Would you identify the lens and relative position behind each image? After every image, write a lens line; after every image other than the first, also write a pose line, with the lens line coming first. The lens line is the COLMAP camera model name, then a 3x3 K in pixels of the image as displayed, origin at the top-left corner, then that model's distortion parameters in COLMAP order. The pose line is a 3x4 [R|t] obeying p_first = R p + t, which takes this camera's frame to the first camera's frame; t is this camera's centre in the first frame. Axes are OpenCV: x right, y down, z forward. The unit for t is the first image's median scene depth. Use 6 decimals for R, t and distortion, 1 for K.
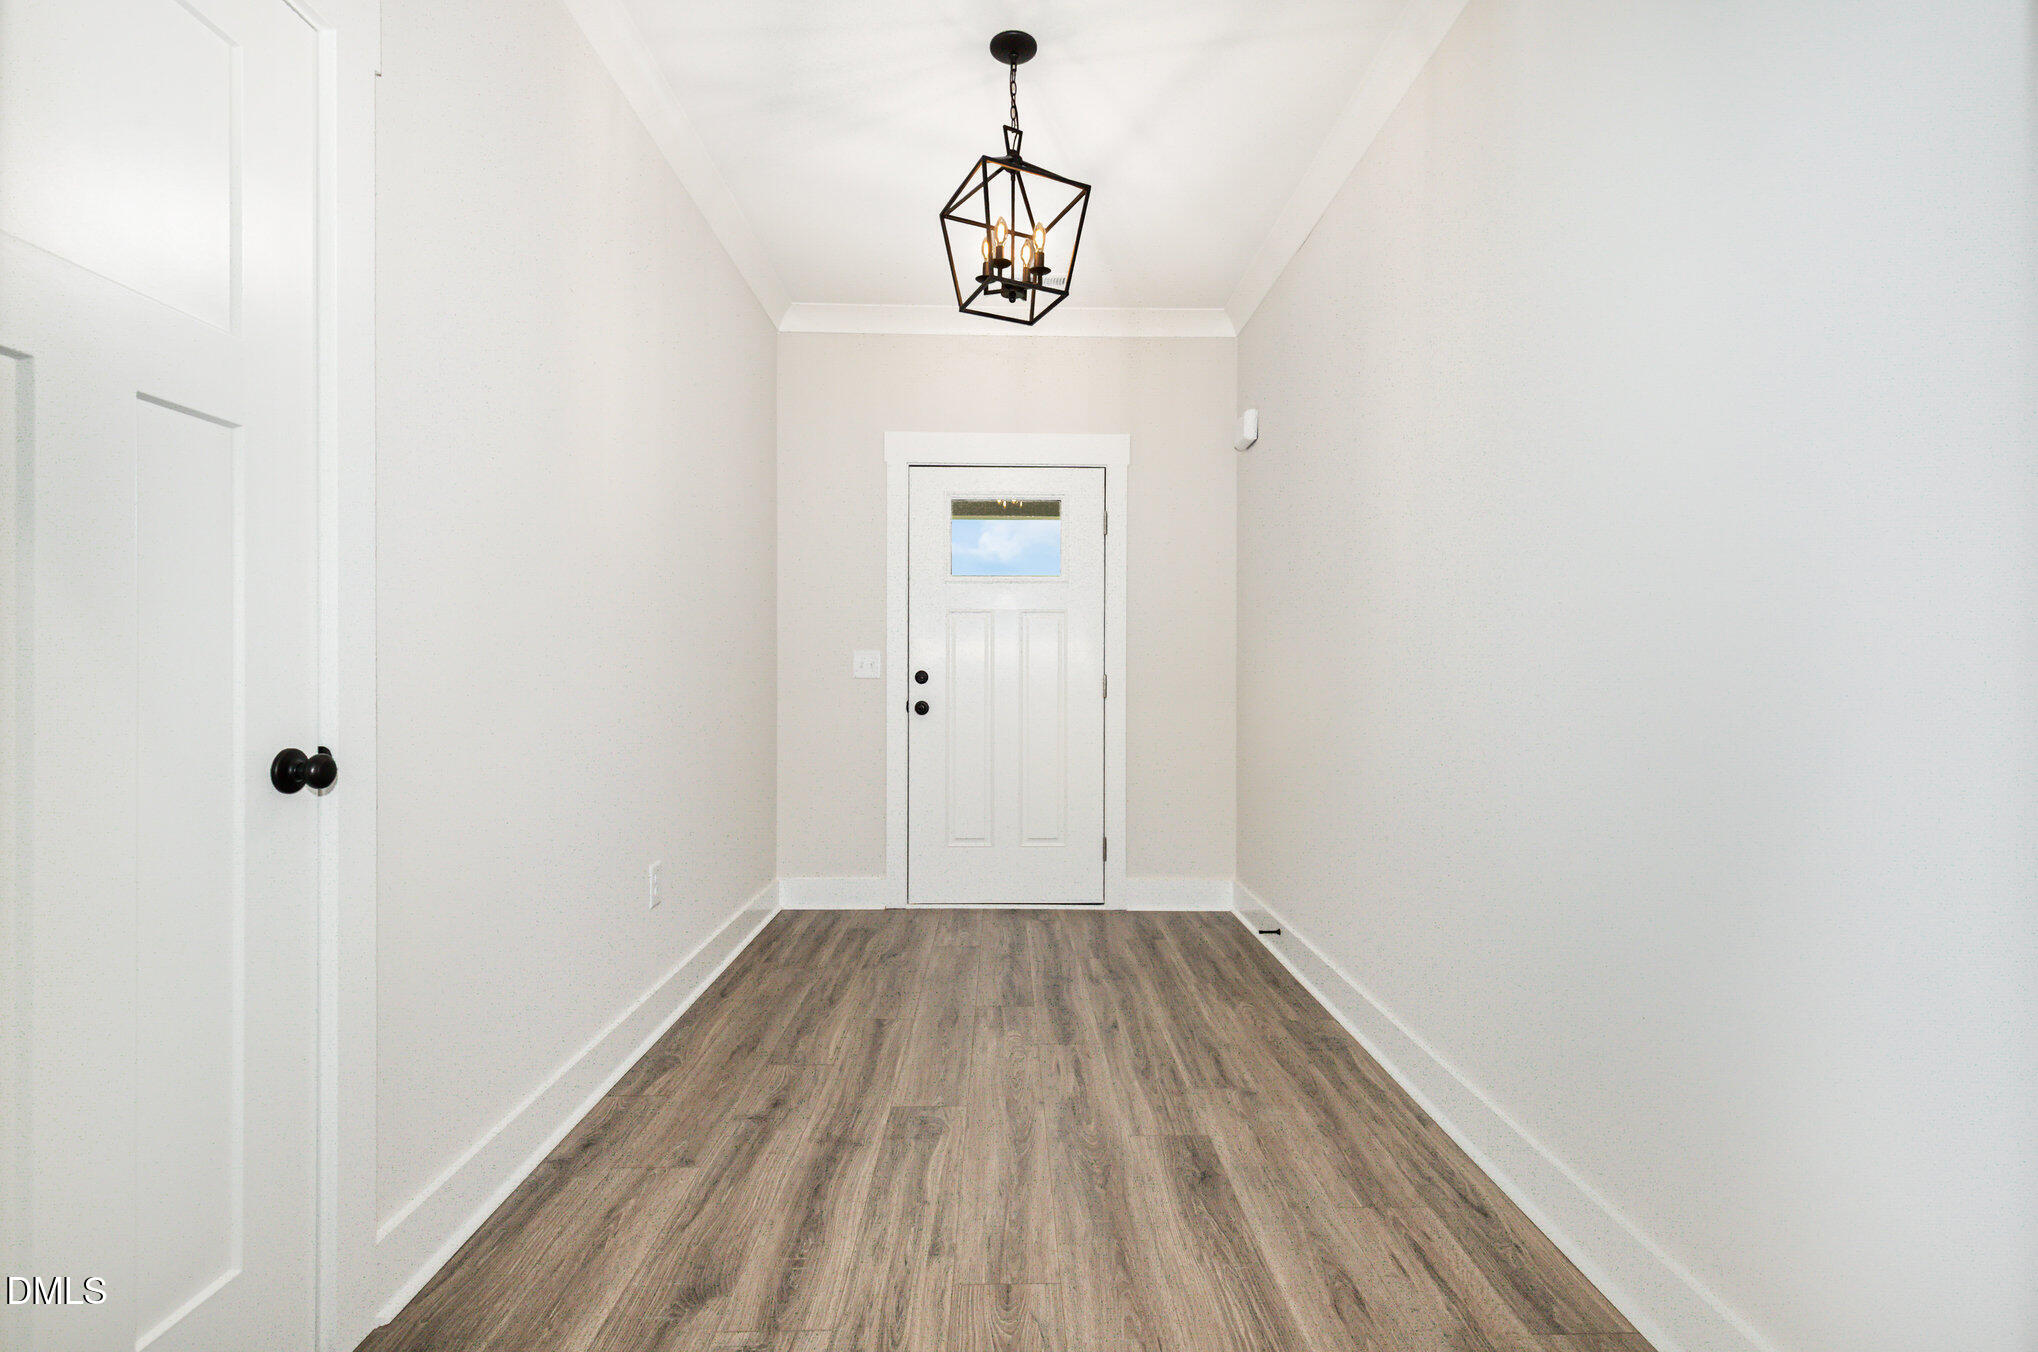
lens RADIAL K [[926.9, 0, 1019.0], [0, 926.9, 676.0], [0, 0, 1]] dist [0.001737, 0.000434]
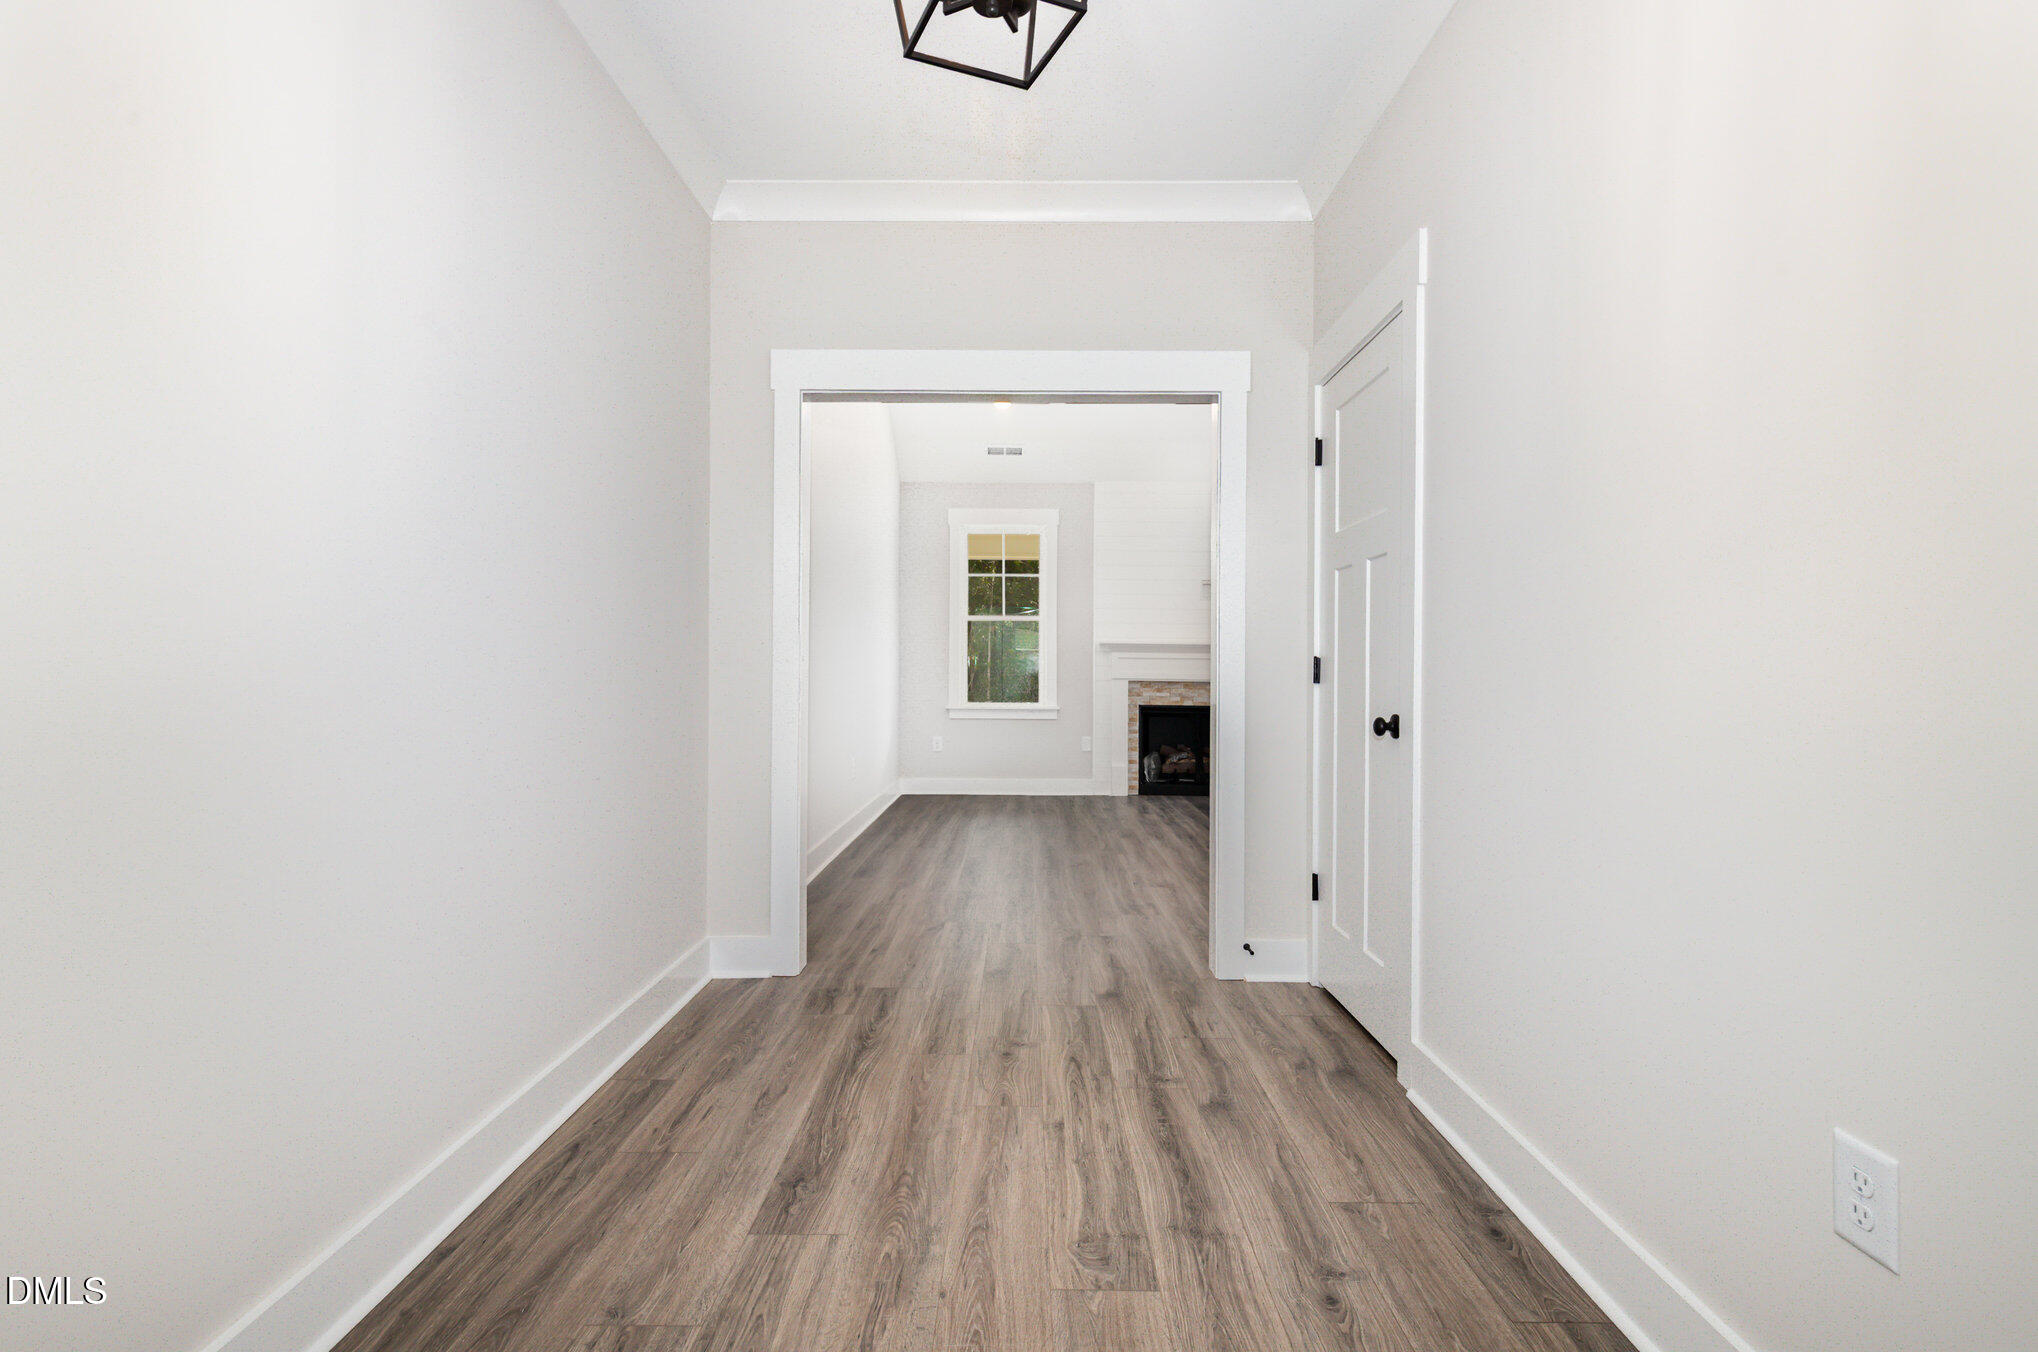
lens RADIAL K [[926.9, 0, 1019.0], [0, 926.9, 676.0], [0, 0, 1]] dist [0.001737, 0.000434]
pose [[-0.999703, -0.008981, 0.022667, -0.051005], [-0.009010, 0.999959, -0.001211, 0.006643], [-0.022656, -0.001415, -0.999742, 1.971835]]
